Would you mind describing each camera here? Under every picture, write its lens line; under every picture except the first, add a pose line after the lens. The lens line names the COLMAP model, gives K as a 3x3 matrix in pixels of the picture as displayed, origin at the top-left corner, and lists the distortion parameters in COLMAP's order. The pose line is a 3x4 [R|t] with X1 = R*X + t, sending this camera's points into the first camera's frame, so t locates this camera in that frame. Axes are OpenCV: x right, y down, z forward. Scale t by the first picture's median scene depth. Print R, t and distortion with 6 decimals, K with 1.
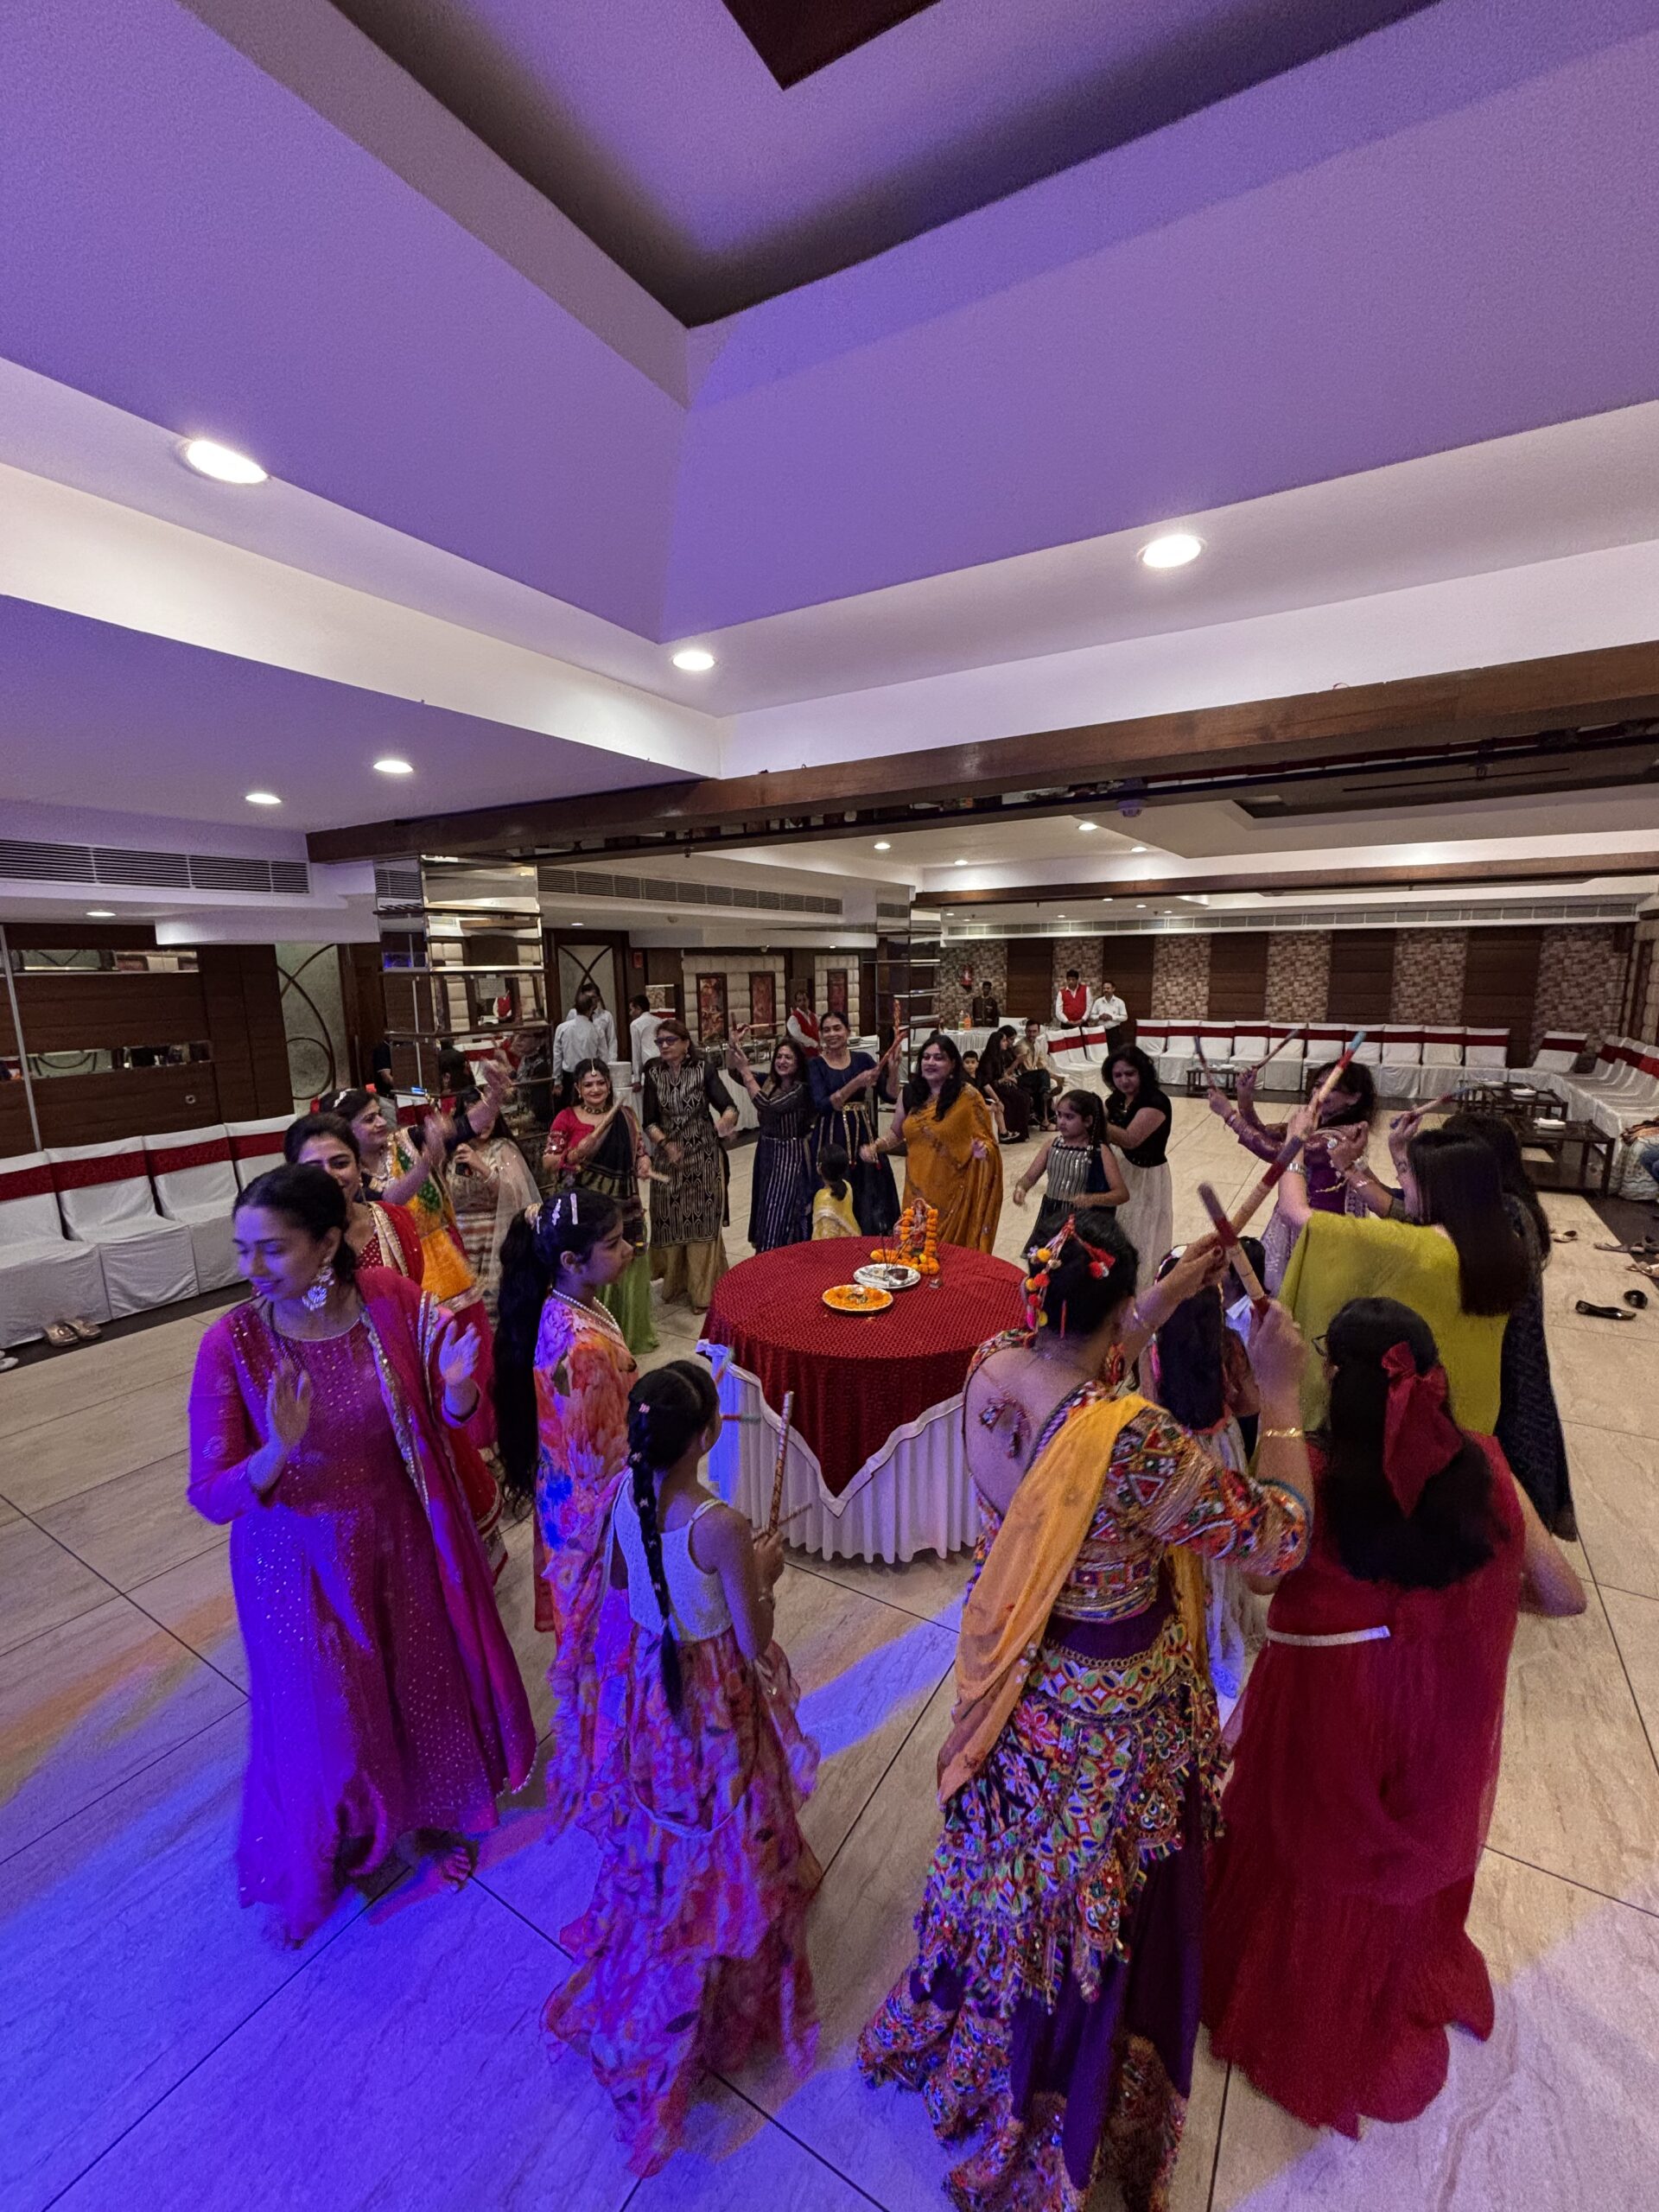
lens RADIAL K [[895.5, 0, 834.7], [0, 895.5, 1109.7], [0, 0, 1]] dist [0.000087, -0.000874]
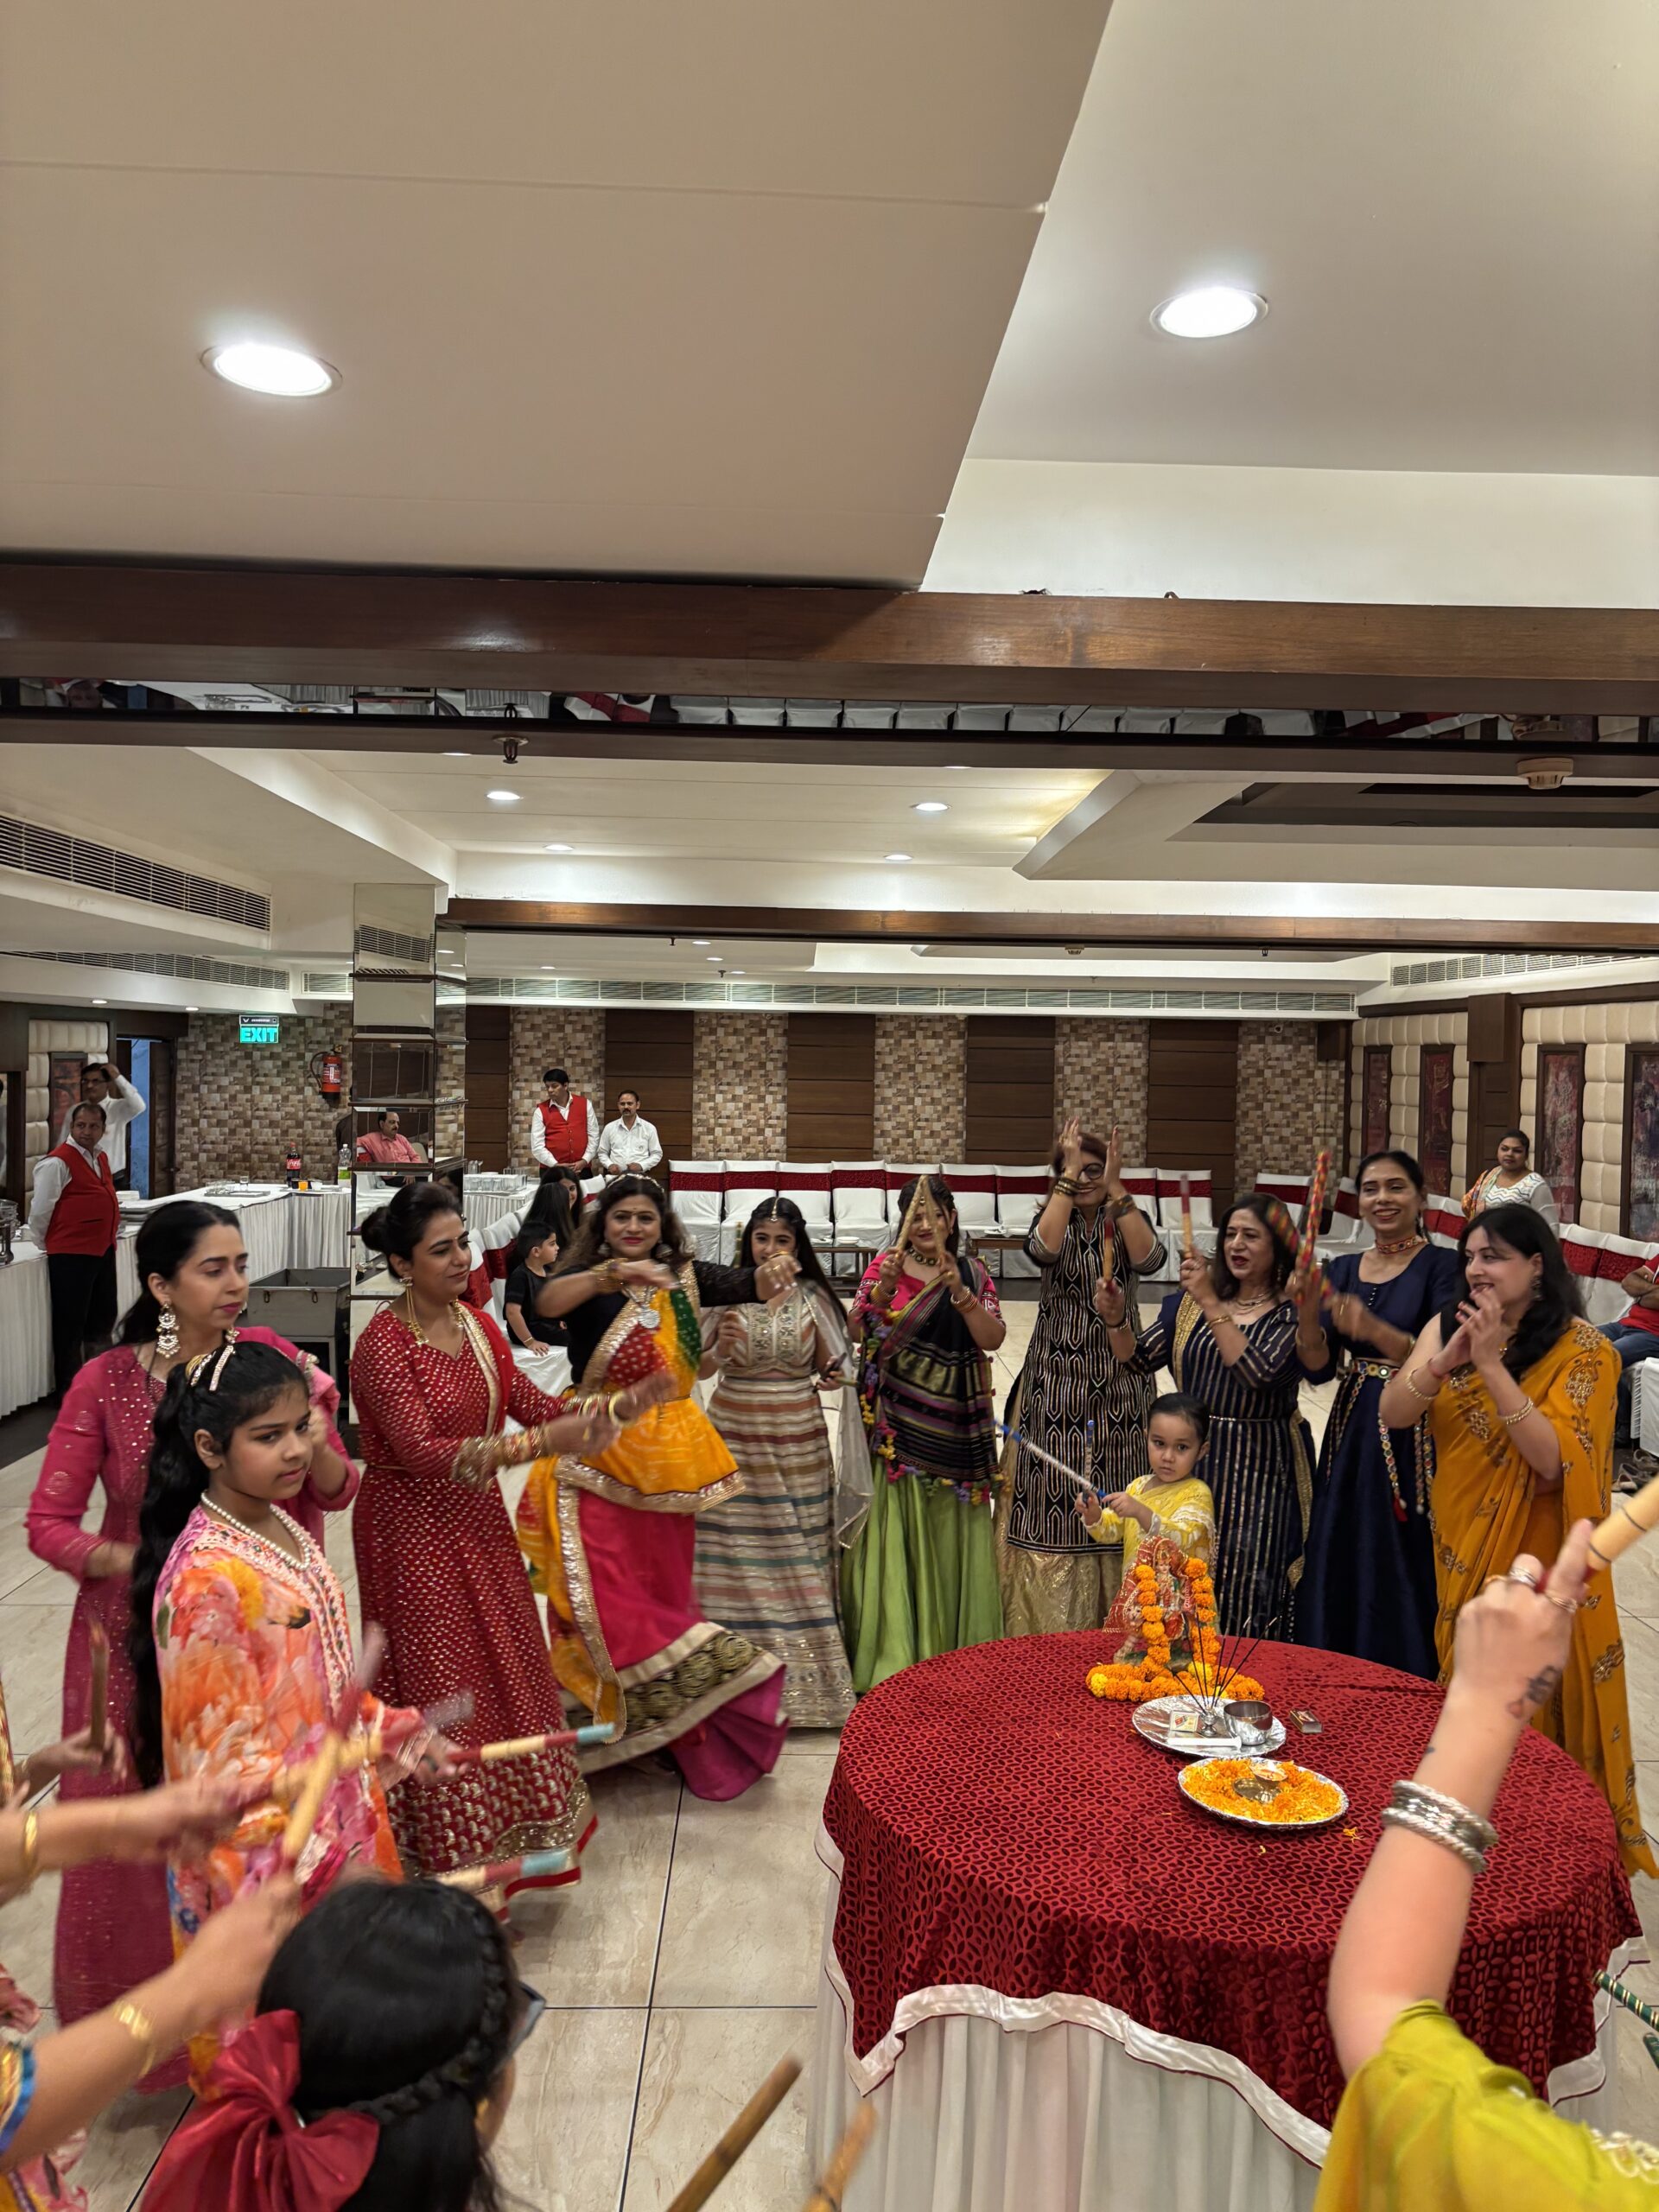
lens RADIAL K [[1668.5, 0, 830.8], [0, 1668.5, 1118.3], [0, 0, 1]] dist [0.035021, -0.045488]
pose [[0.844082, 0.008749, 0.536143, -0.145556], [0.059321, 0.992206, -0.109584, -0.009090], [-0.532923, 0.124303, 0.836984, 0.097022]]
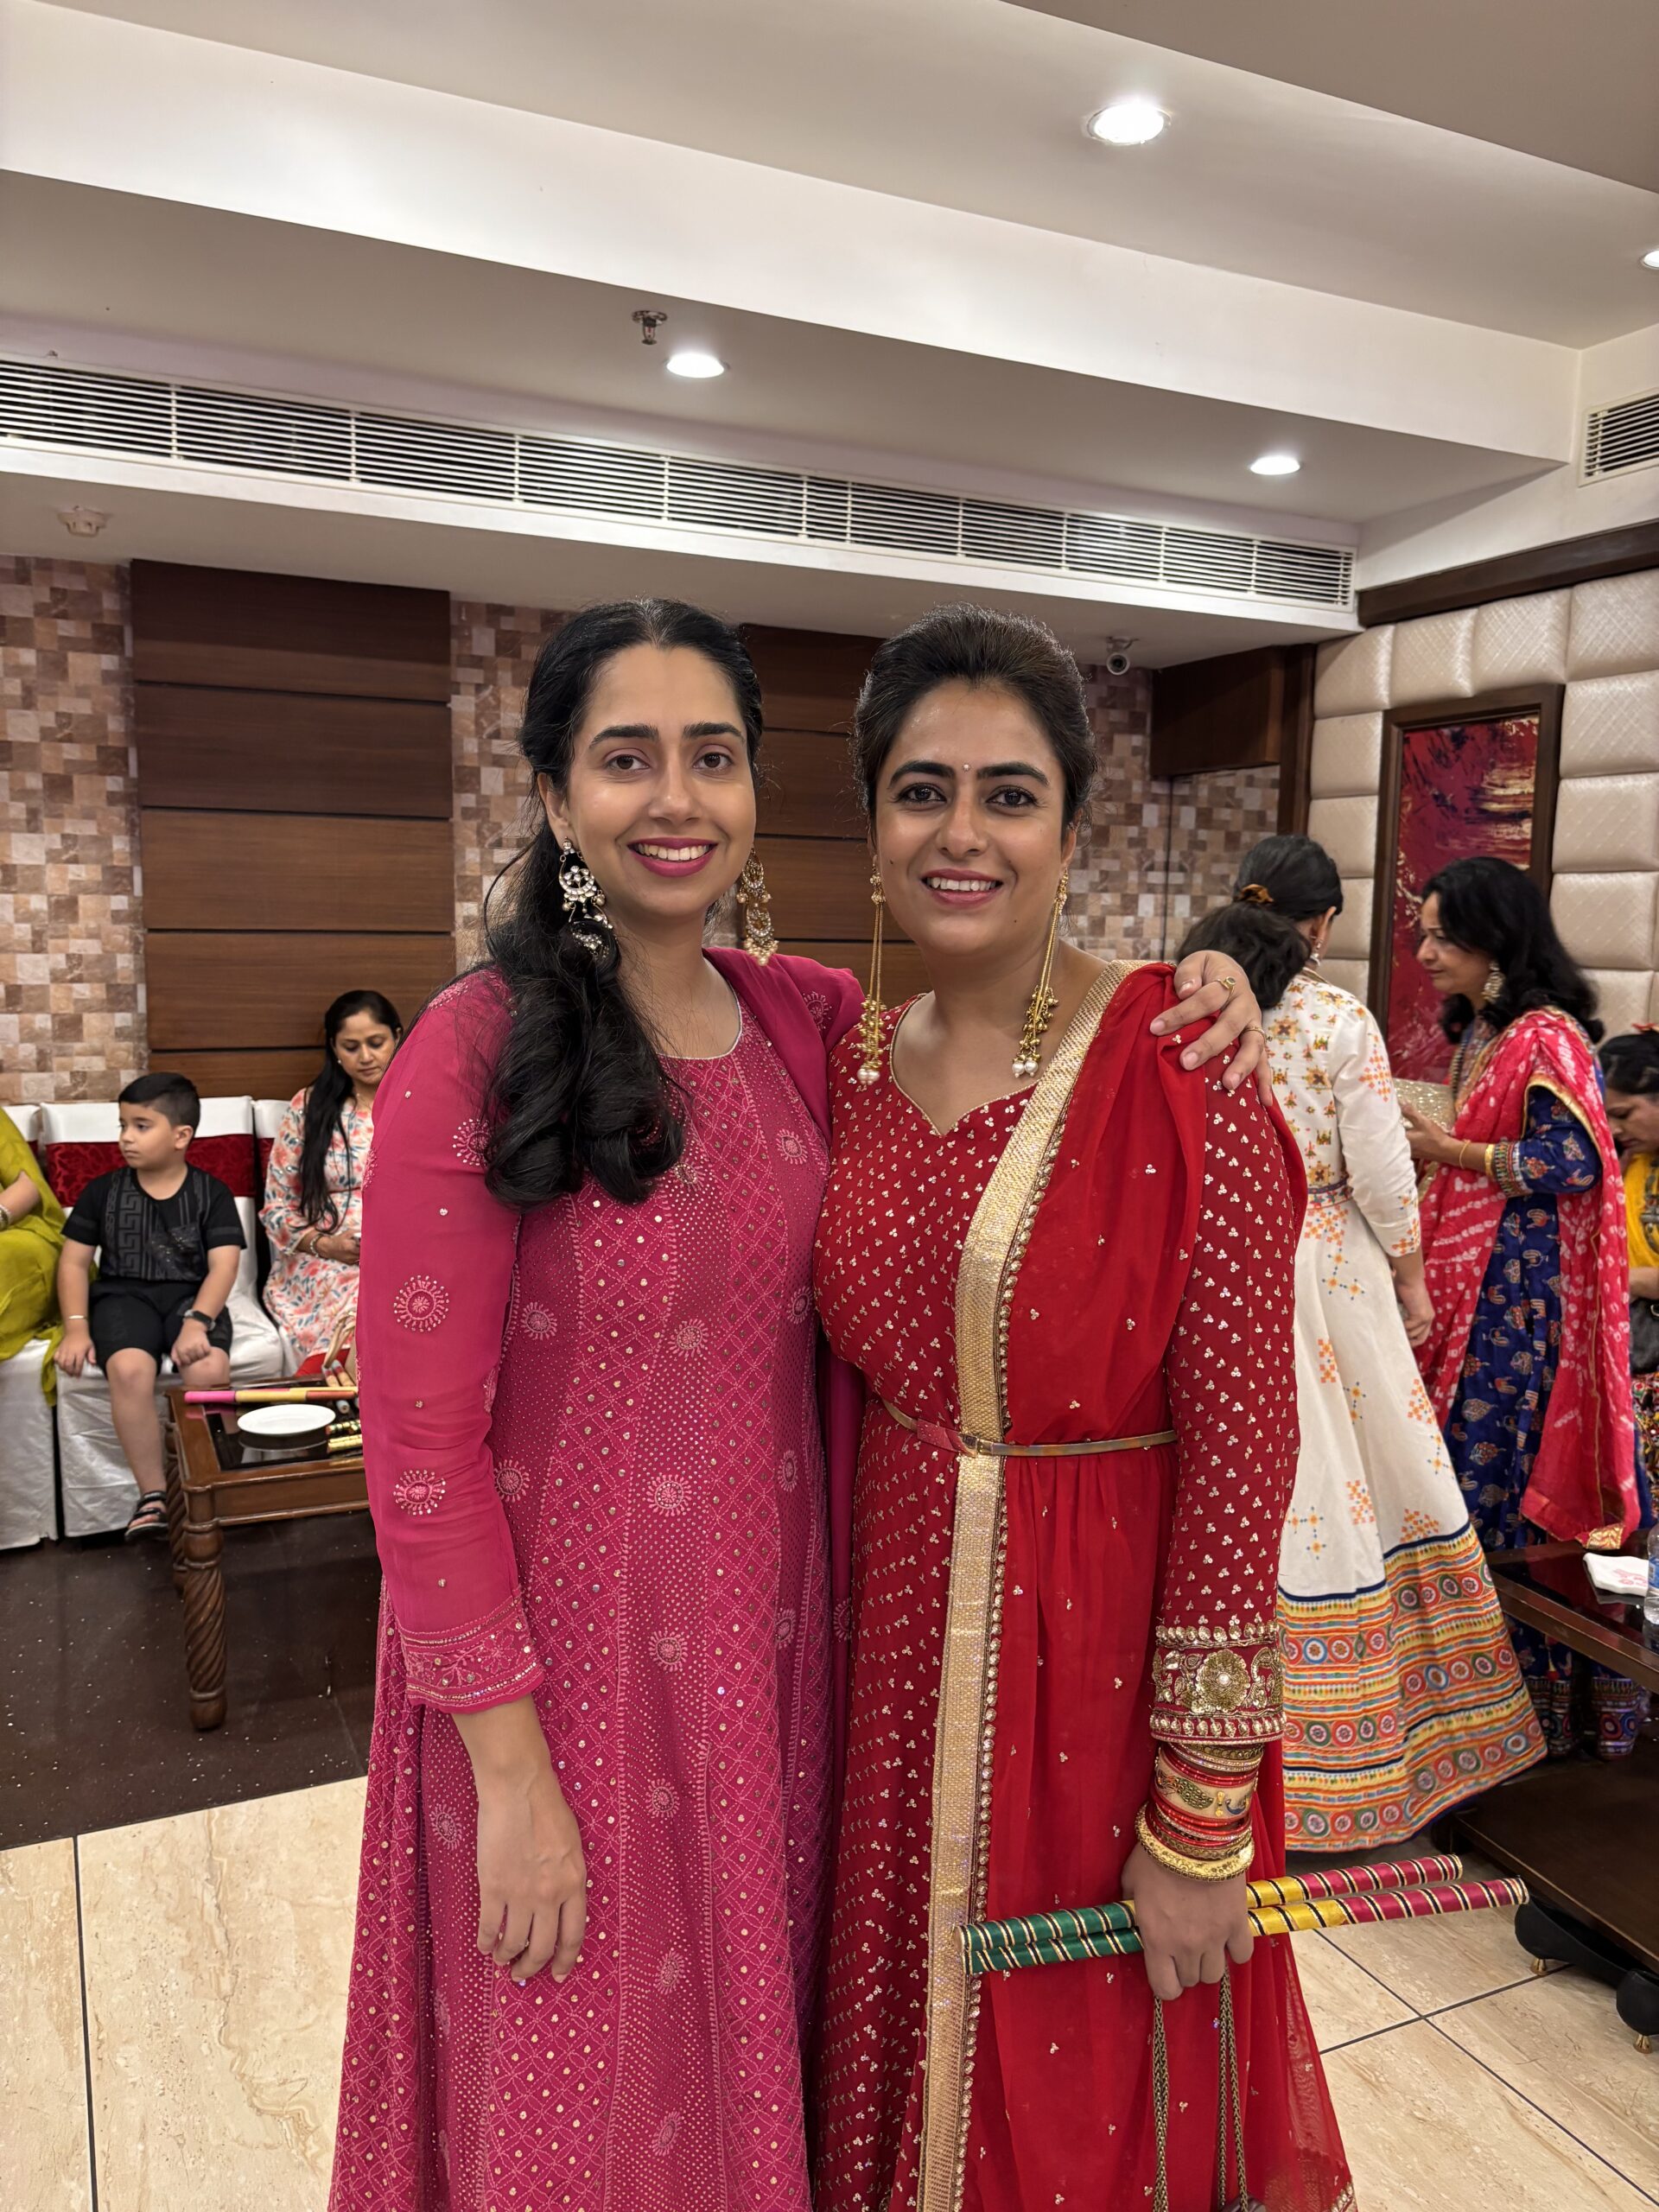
lens RADIAL K [[1668.5, 0, 835.7], [0, 1668.5, 1124.9], [0, 0, 1]] dist [0.035021, -0.045488]
pose [[0.537353, -0.076591, 0.839872, 0.360652], [0.117751, 0.992927, 0.015212, -0.085003], [-0.835097, 0.090722, 0.542571, 0.743126]]
